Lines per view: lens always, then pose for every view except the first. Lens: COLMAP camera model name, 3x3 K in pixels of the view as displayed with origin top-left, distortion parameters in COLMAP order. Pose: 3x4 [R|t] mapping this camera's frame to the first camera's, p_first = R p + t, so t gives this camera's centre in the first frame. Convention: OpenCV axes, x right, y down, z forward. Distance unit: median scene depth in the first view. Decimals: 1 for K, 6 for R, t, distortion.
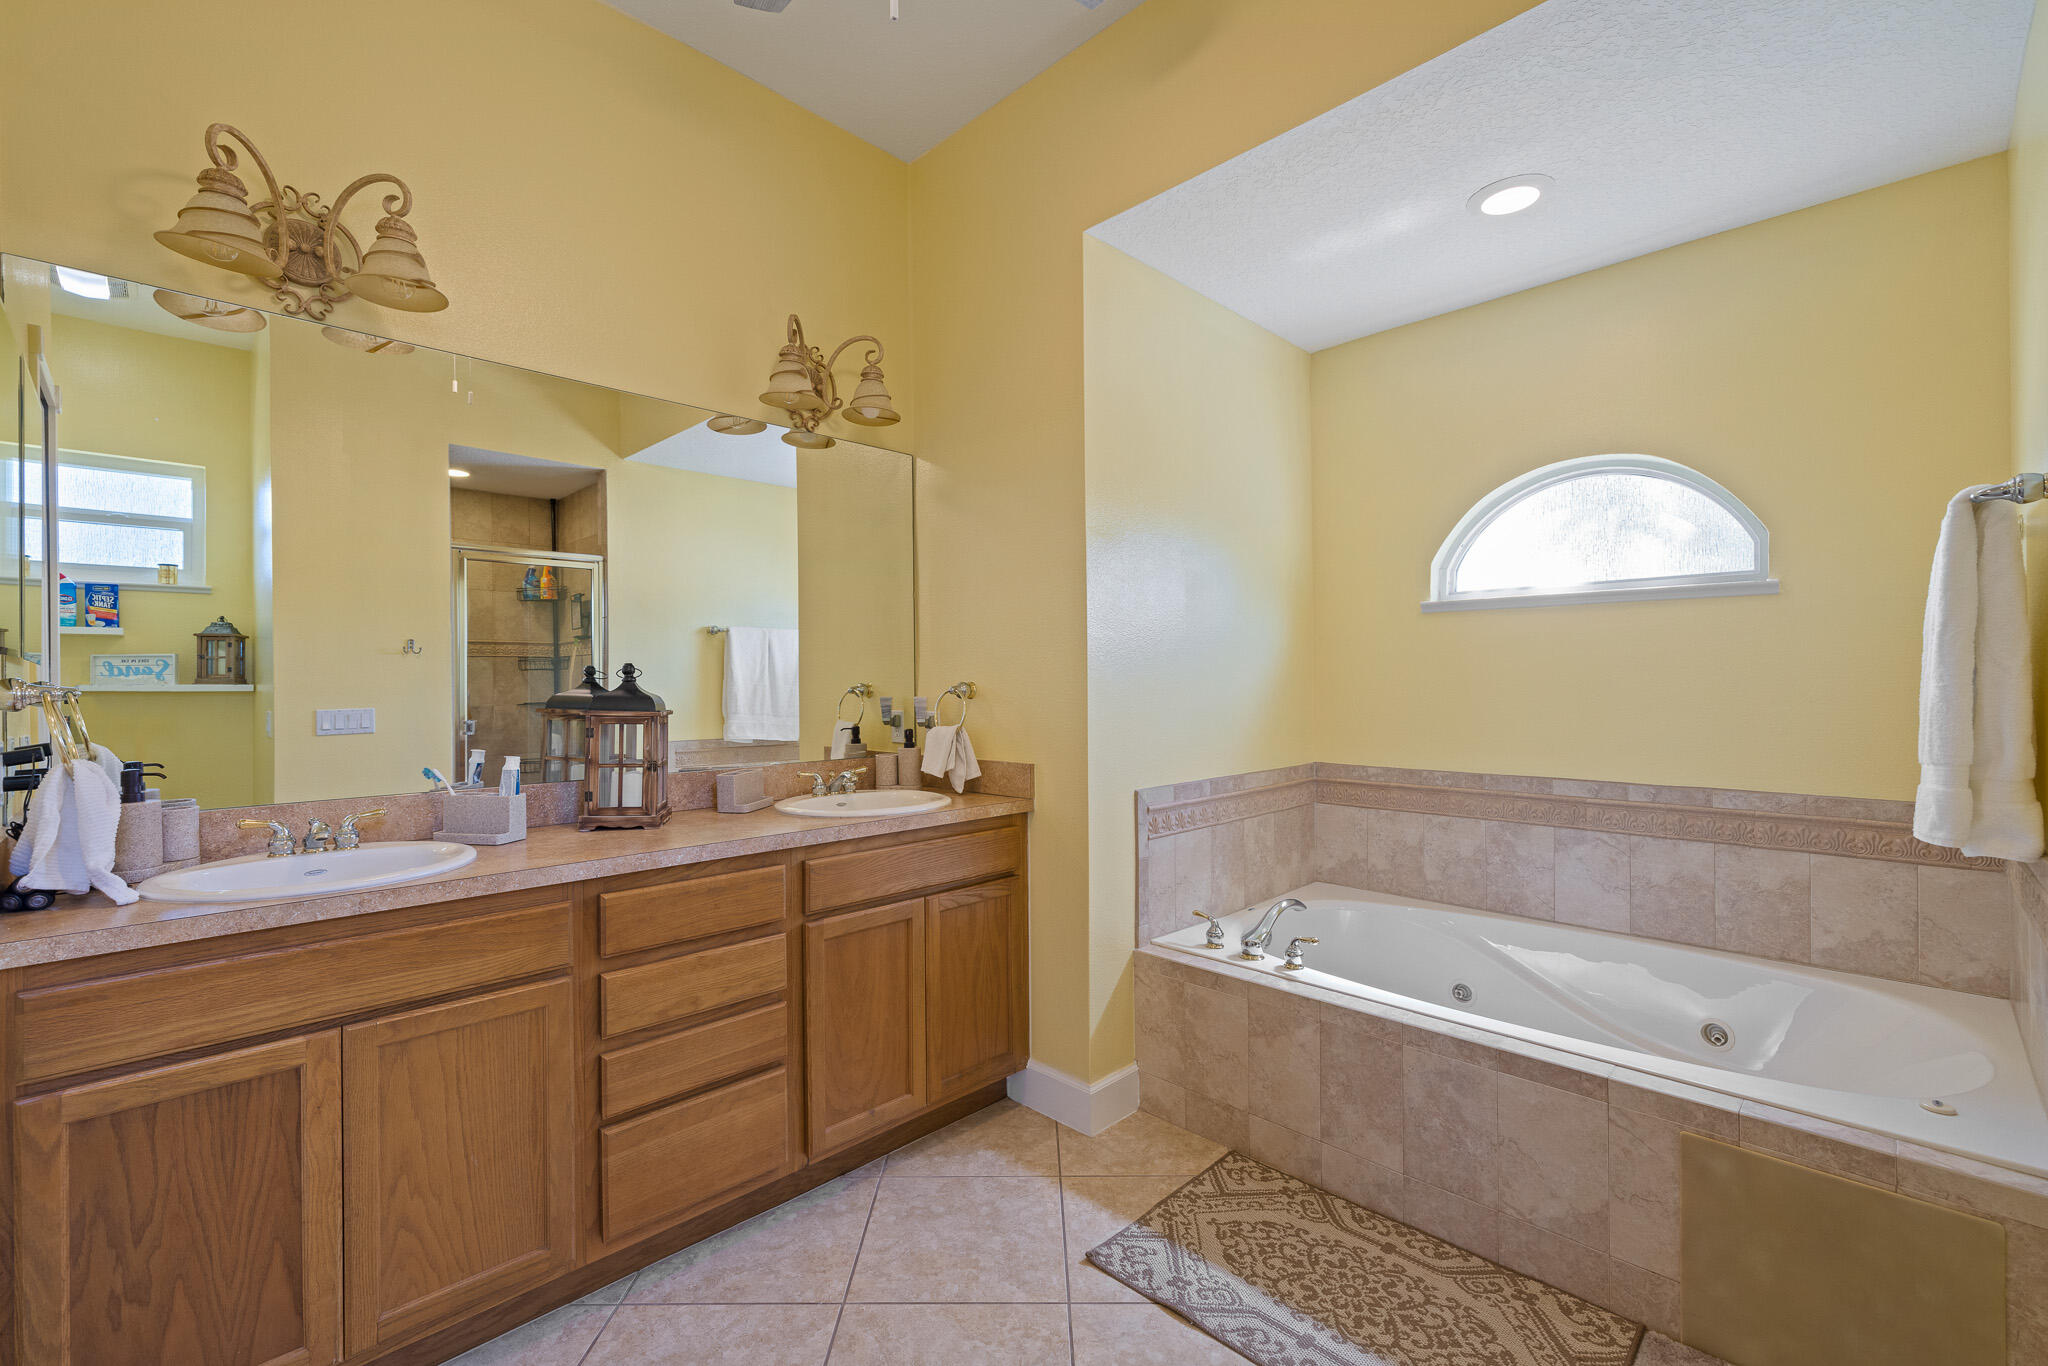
lens RADIAL K [[917.0, 0, 1027.6], [0, 917.0, 681.5], [0, 0, 1]] dist [0.009793, -0.000697]
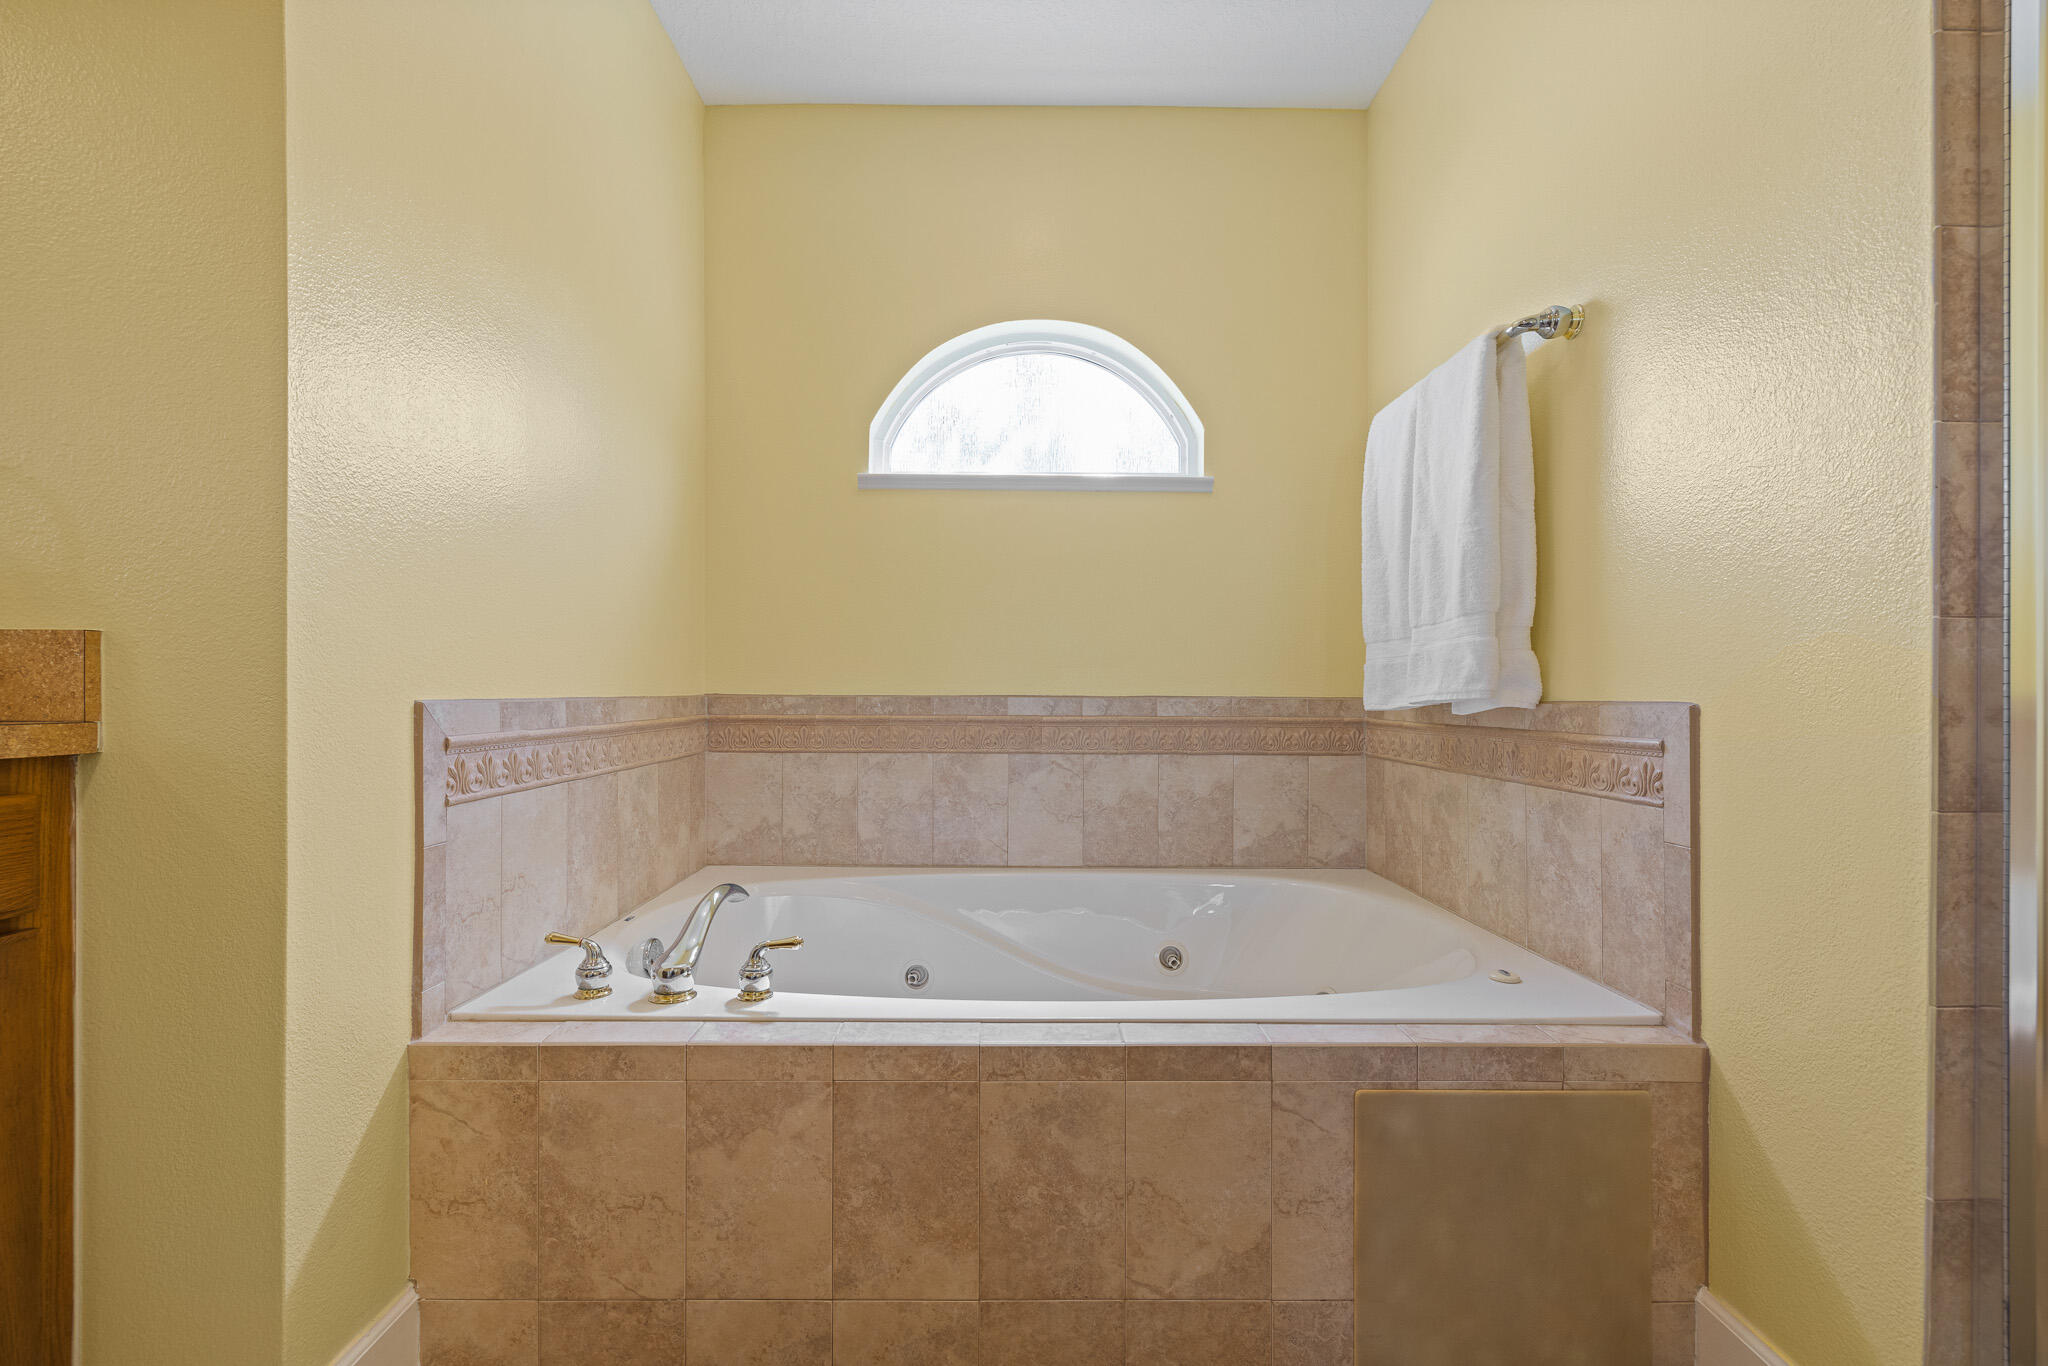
lens RADIAL K [[859.9, 0, 1018.2], [0, 859.9, 691.1], [0, 0, 1]] dist [0.001839, 0.000267]
pose [[0.705495, 0.009238, 0.708655, 0.024046], [0.000877, 0.999903, -0.013908, 0.127495], [-0.708715, 0.010433, 0.705418, 0.499937]]
